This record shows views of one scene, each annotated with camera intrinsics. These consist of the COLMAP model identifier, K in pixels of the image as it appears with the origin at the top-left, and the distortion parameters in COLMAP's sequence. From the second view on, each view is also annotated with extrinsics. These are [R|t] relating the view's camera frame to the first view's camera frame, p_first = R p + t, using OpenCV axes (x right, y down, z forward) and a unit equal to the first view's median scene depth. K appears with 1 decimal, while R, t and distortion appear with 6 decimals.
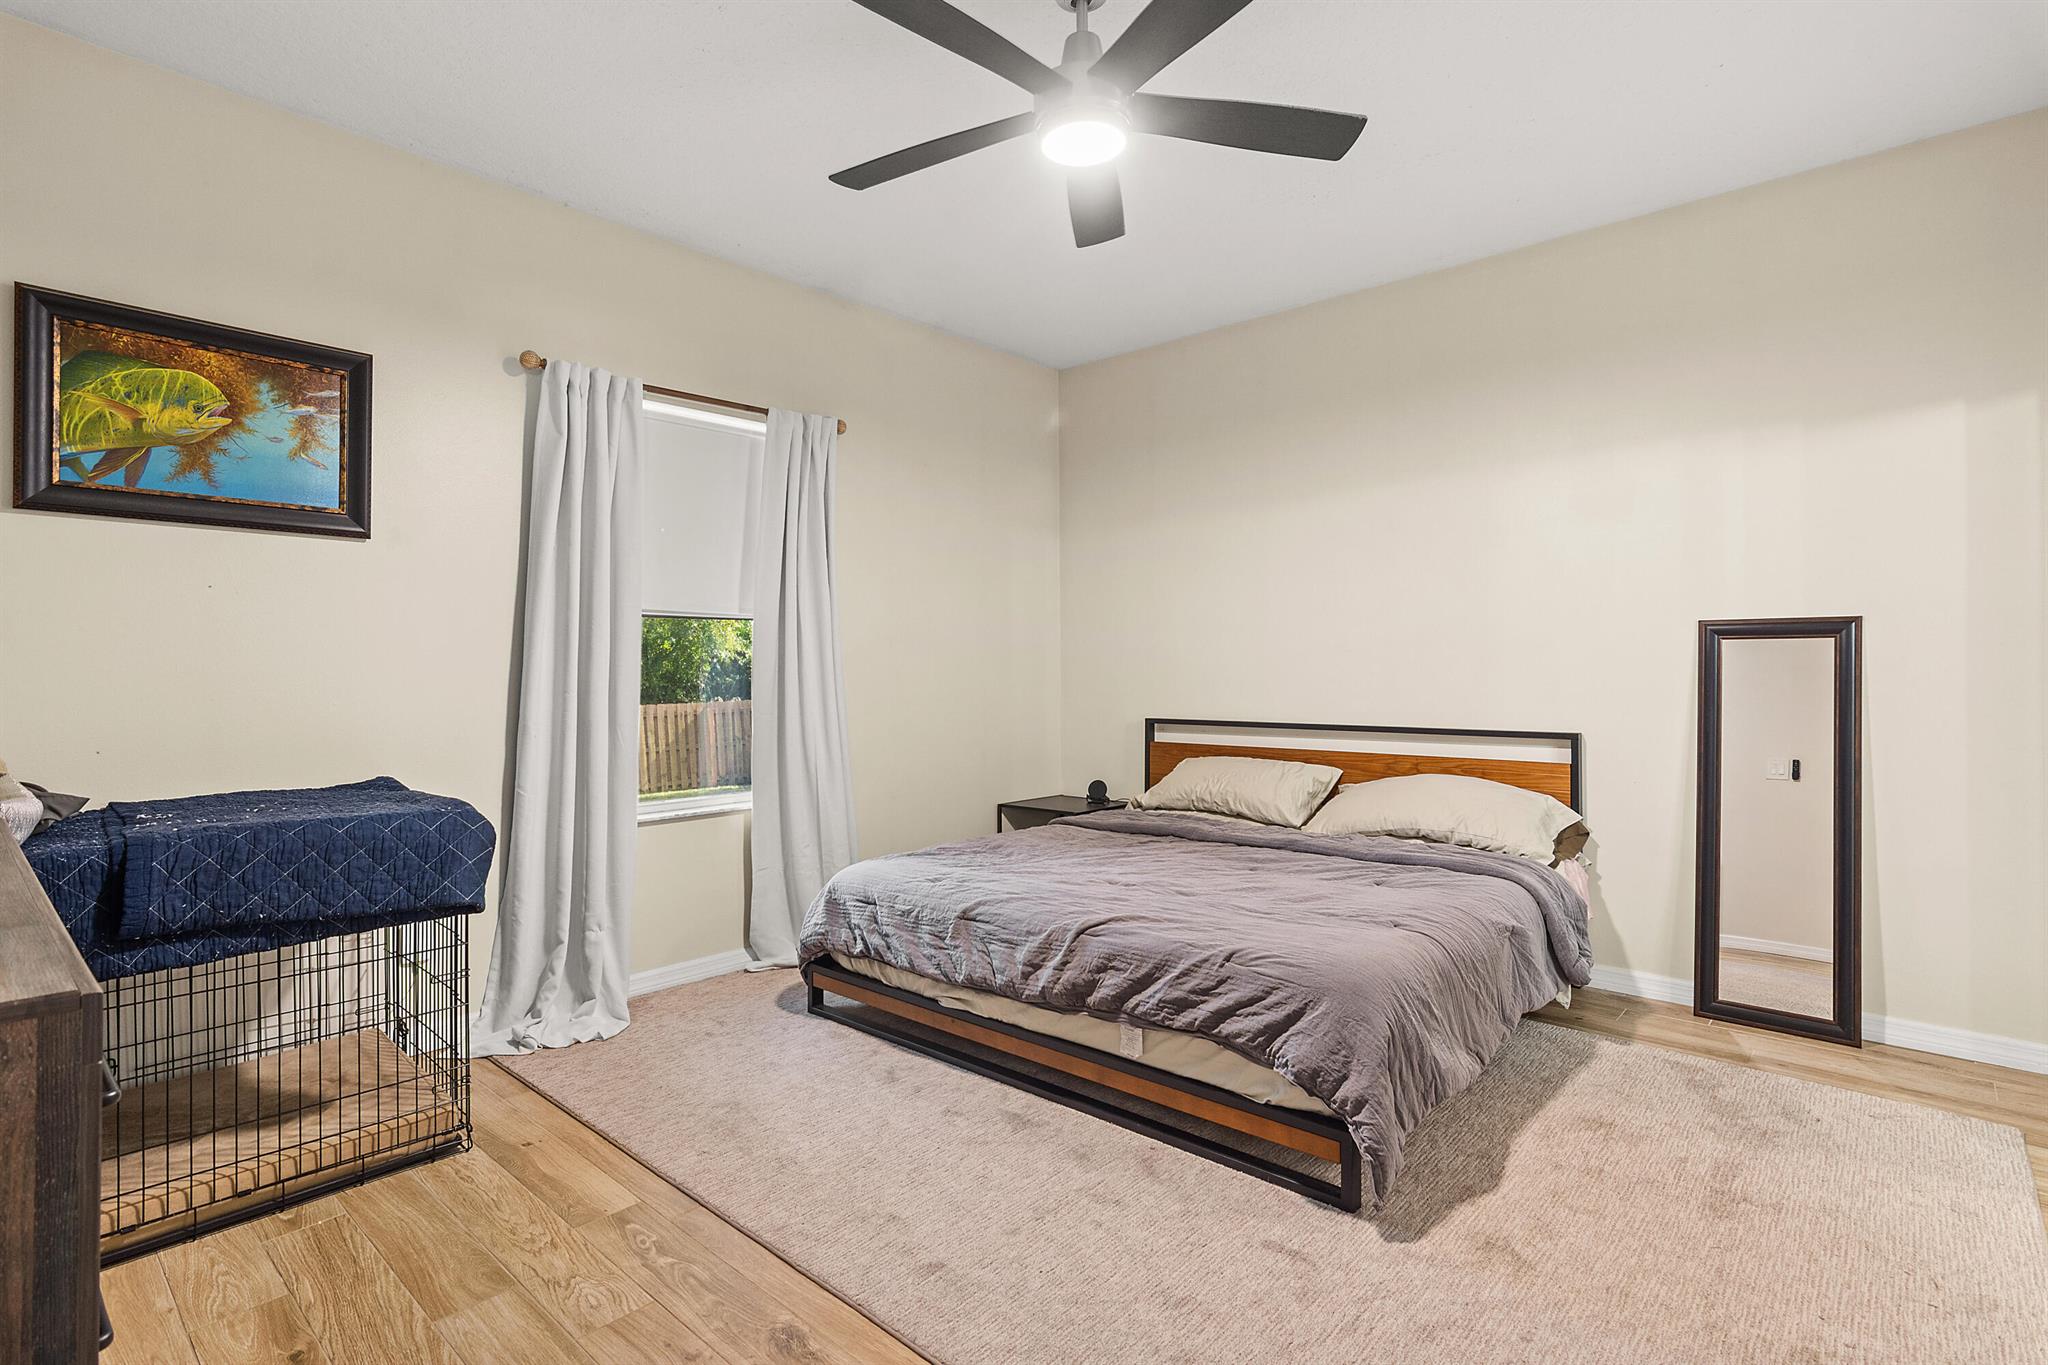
lens RADIAL K [[990.6, 0, 1022.9], [0, 990.6, 680.3], [0, 0, 1]] dist [-0.002235, -0.000329]
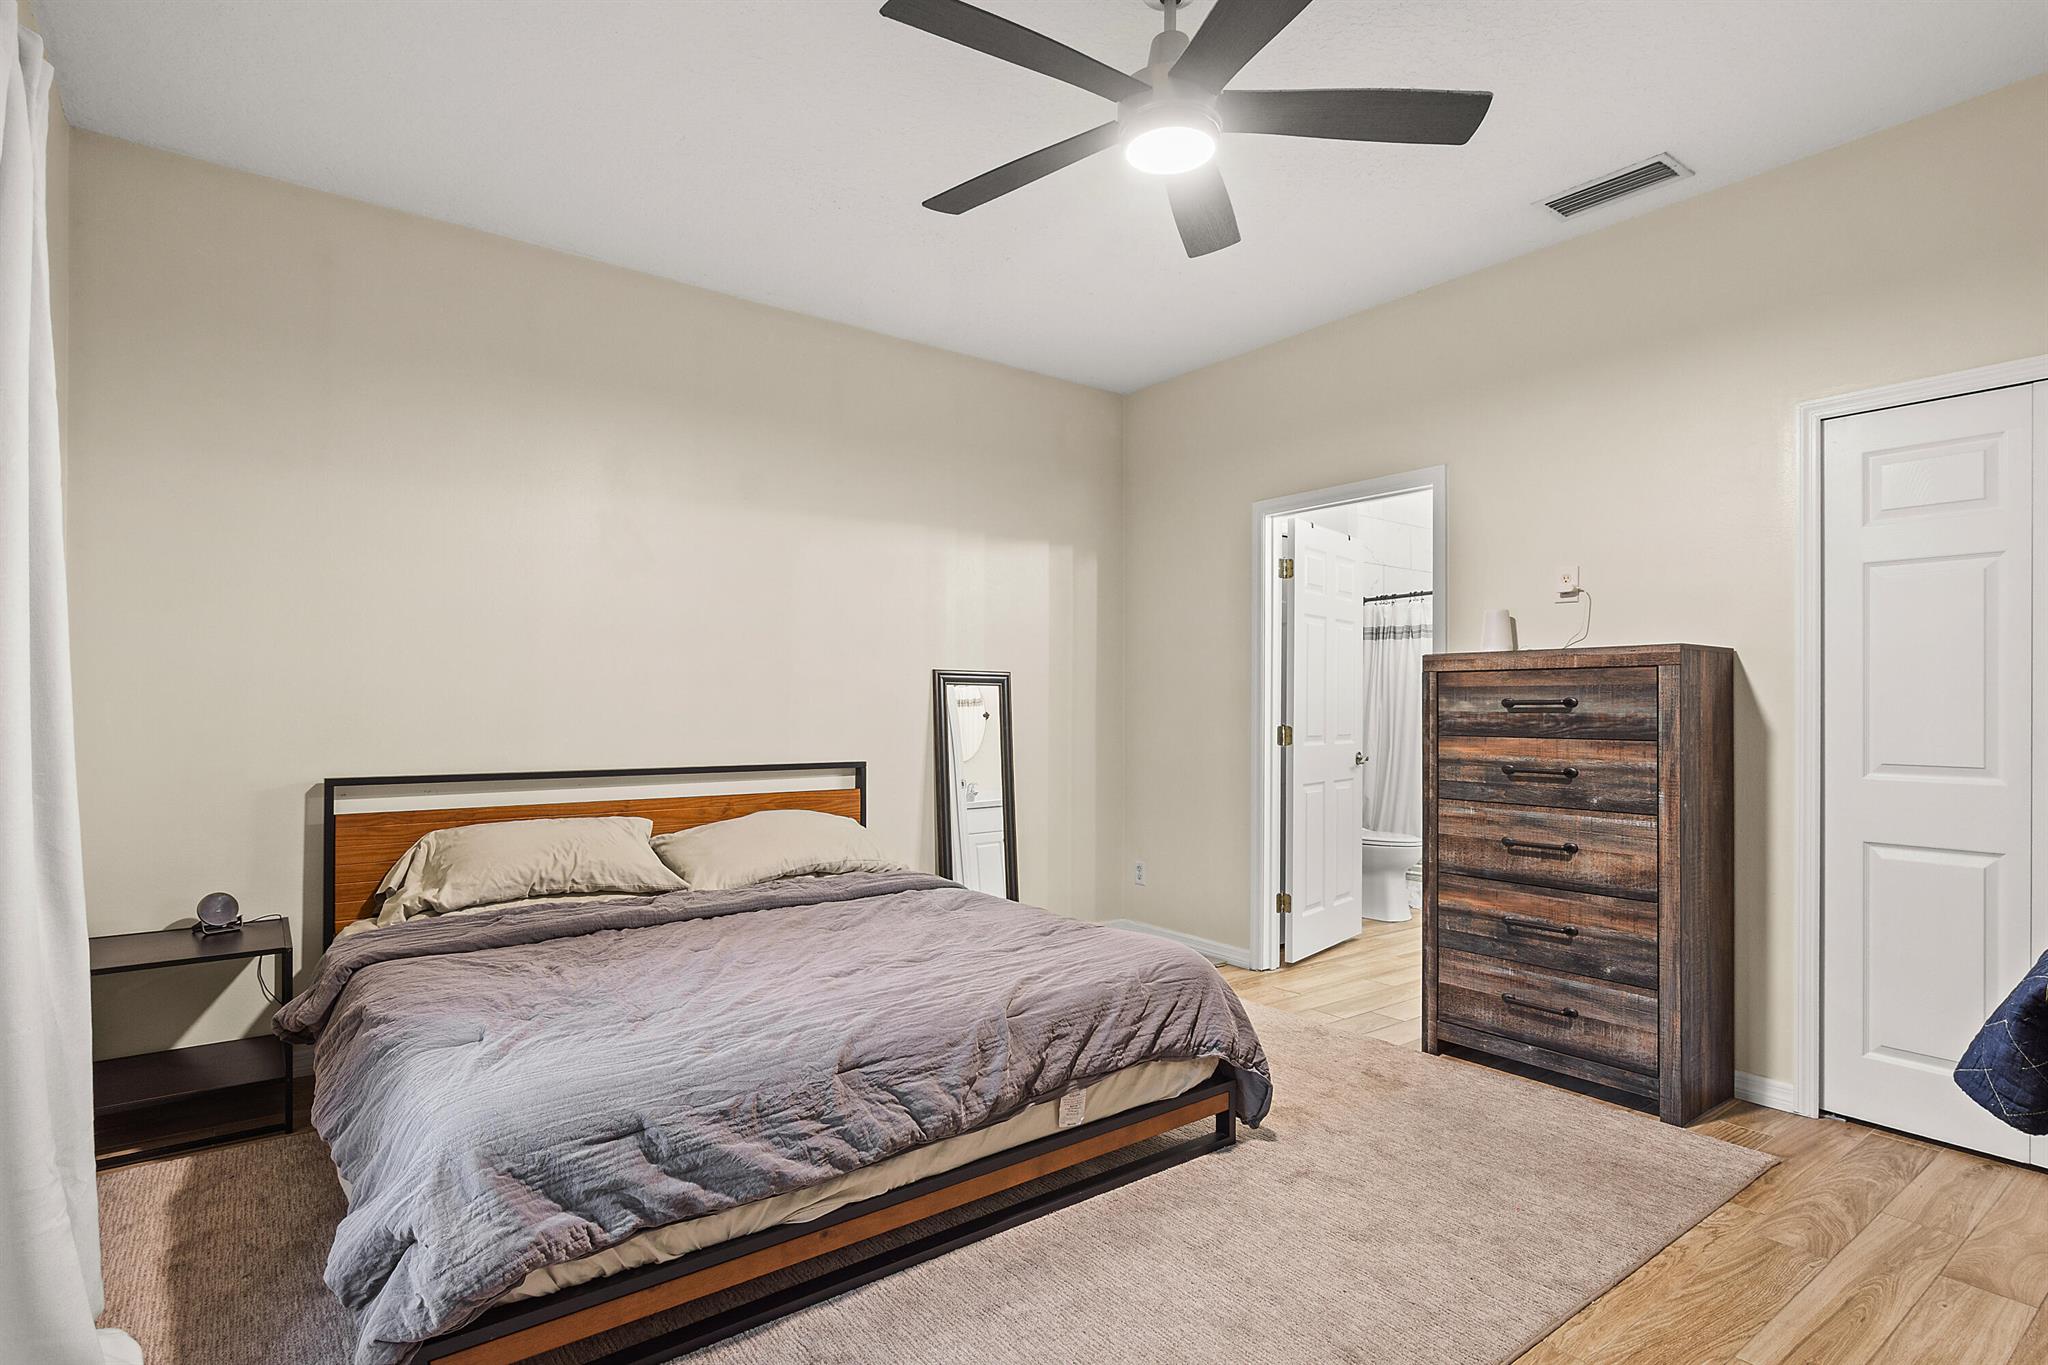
lens RADIAL K [[1036.9, 0, 1021.6], [0, 1036.9, 694.2], [0, 0, 1]] dist [0.004141, 0.000081]
pose [[0.184095, 0.014339, 0.982804, -0.682832], [-0.000327, 0.999894, -0.014527, -0.008607], [-0.982908, 0.002353, 0.184081, 0.683561]]
